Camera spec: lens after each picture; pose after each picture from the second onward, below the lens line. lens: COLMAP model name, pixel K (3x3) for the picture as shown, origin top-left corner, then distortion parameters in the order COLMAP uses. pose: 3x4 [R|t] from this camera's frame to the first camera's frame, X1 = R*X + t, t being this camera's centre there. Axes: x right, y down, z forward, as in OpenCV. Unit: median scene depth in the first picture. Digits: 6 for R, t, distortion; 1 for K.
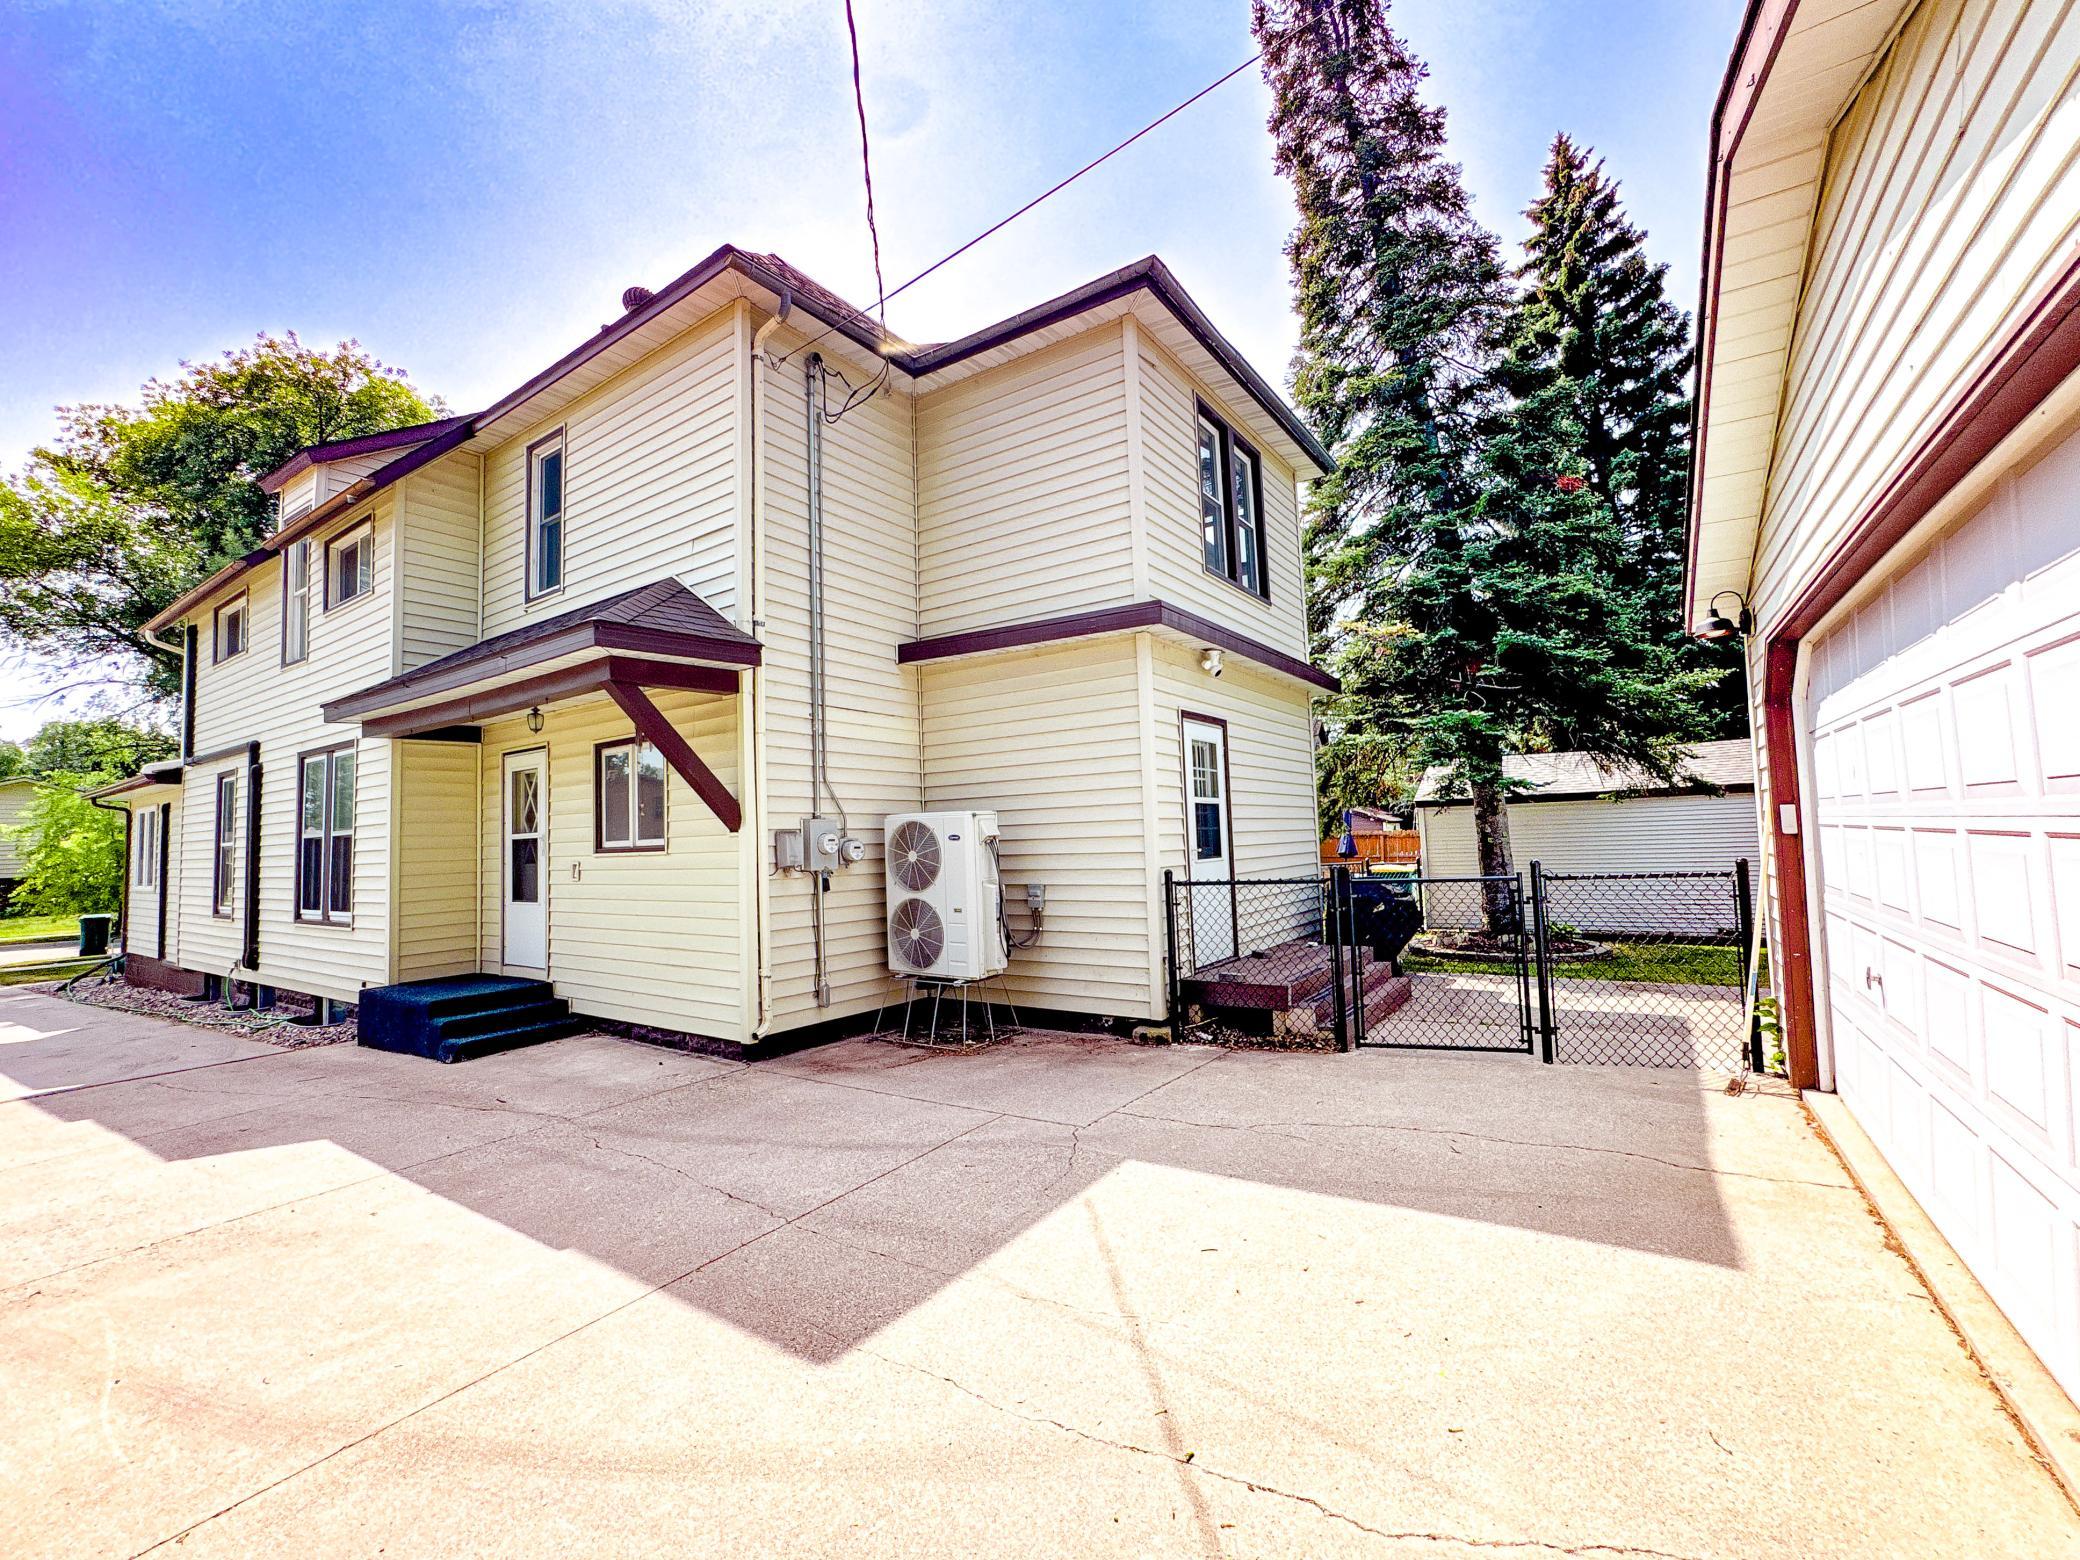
lens RADIAL K [[859.7, 0, 1042.9], [0, 859.7, 790.3], [0, 0, 1]] dist [-0.025947, 0.003715]
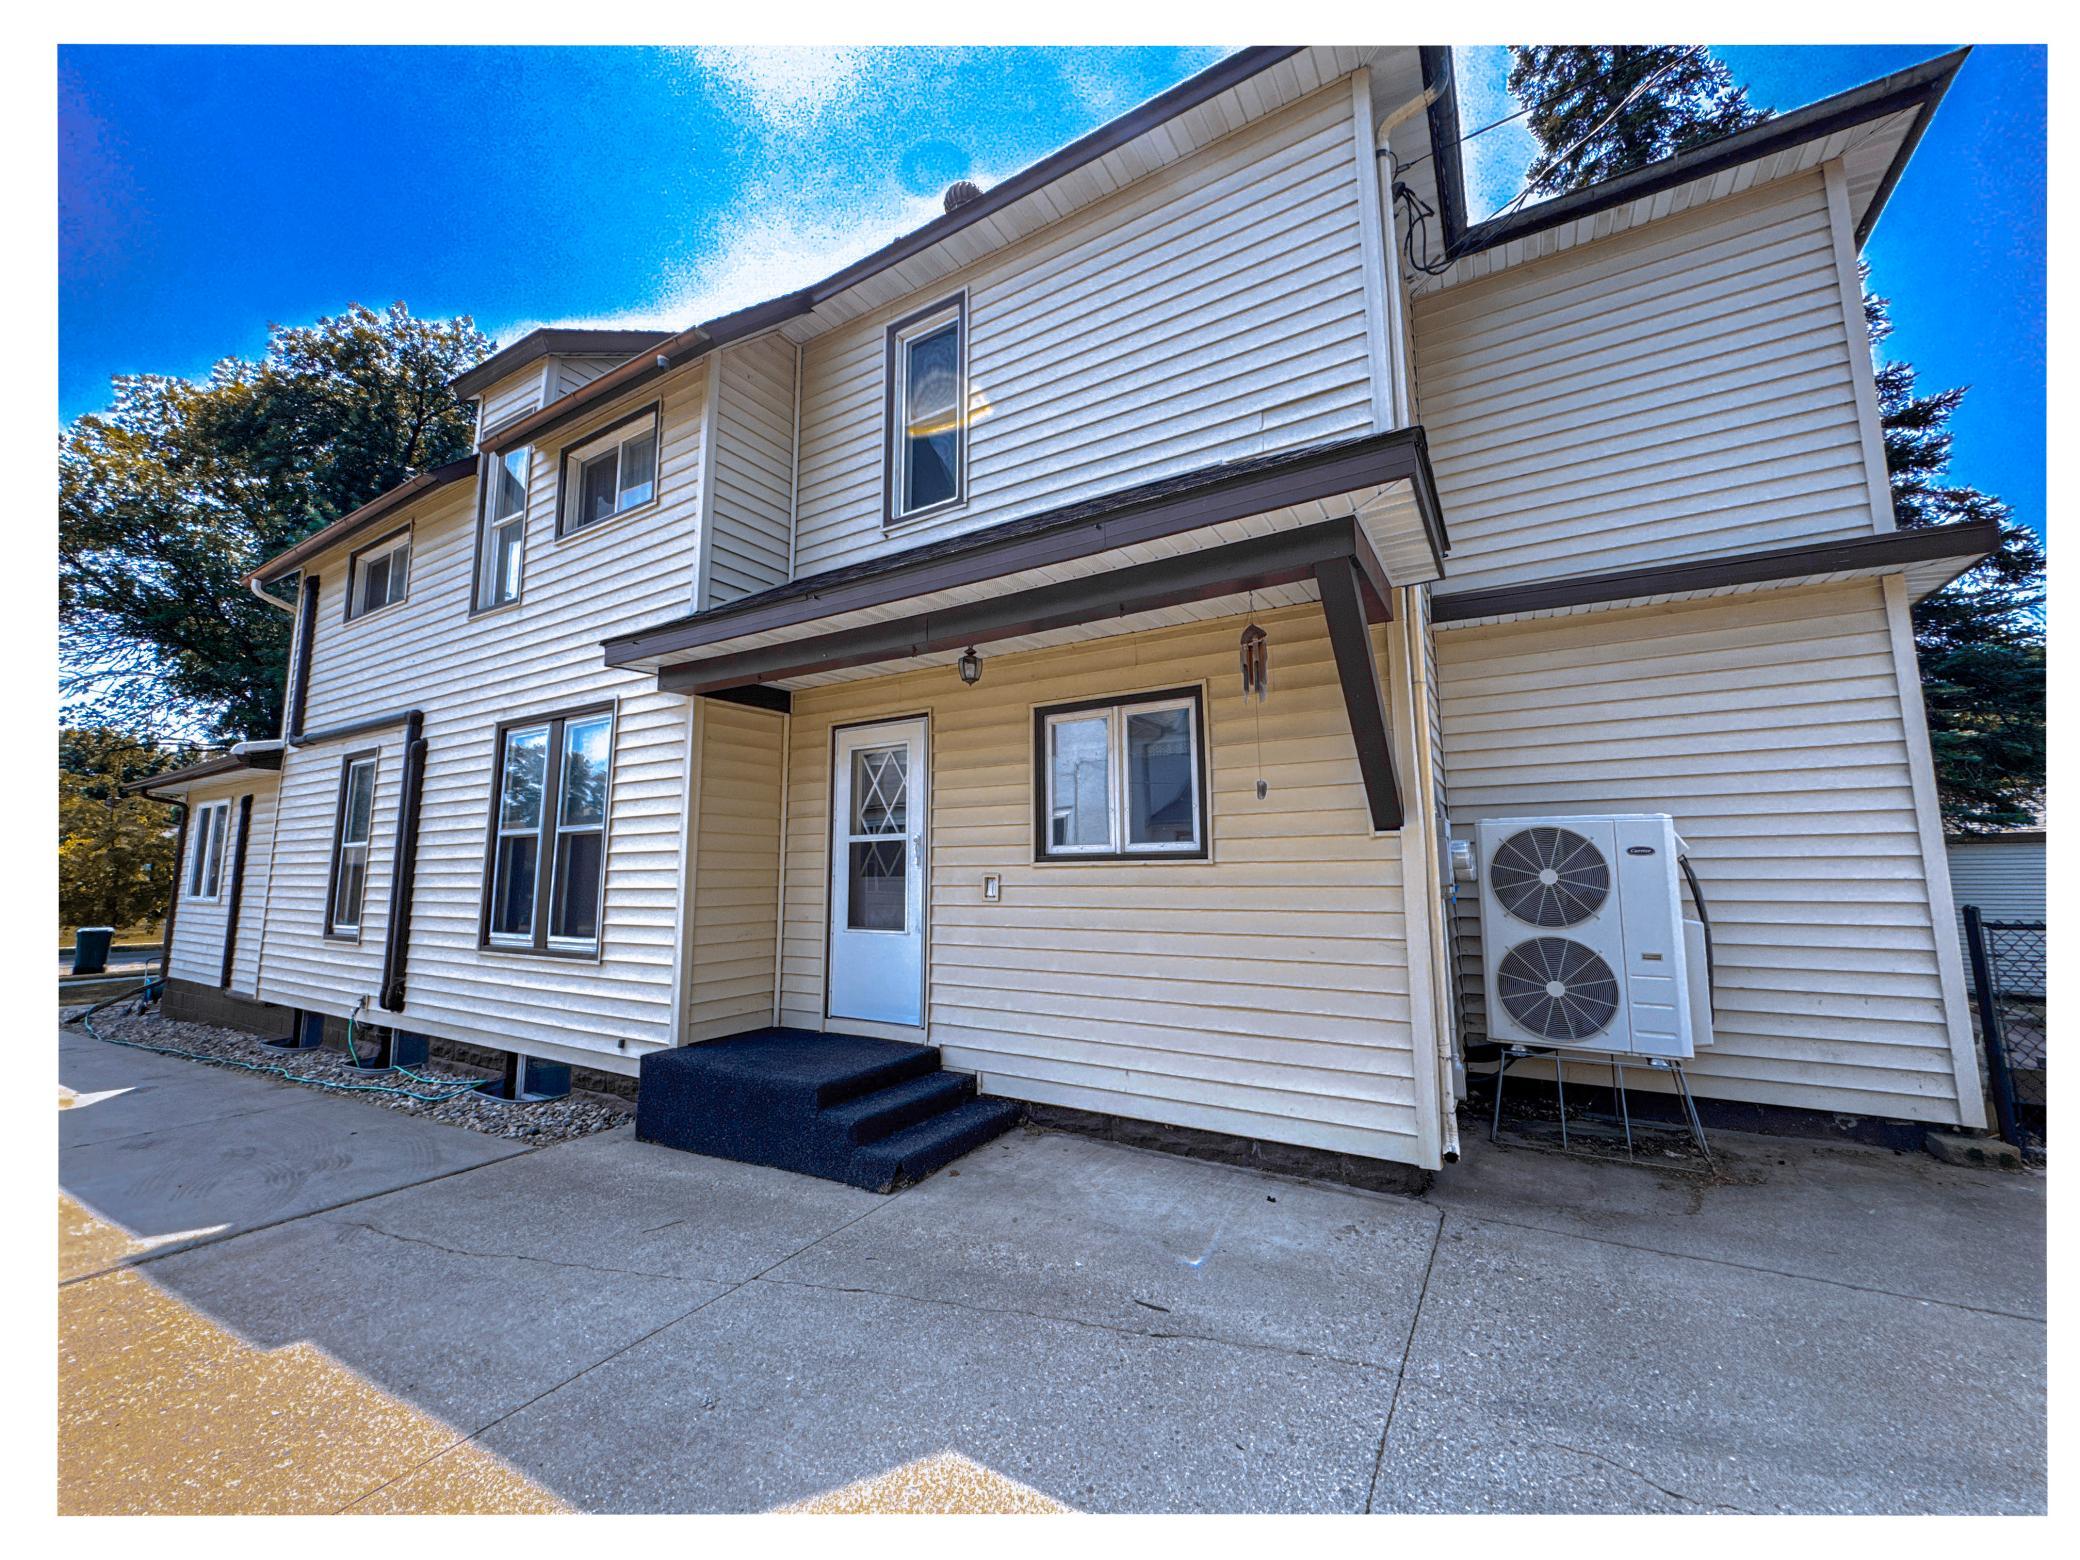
lens RADIAL K [[779.6, 0, 1078.0], [0, 779.6, 788.3], [0, 0, 1]] dist [-0.006028, -0.001048]
pose [[0.997222, 0.035262, 0.065612, -0.463651], [-0.031521, 0.997865, -0.057192, 0.042407], [-0.067489, 0.054965, 0.996205, 0.313079]]
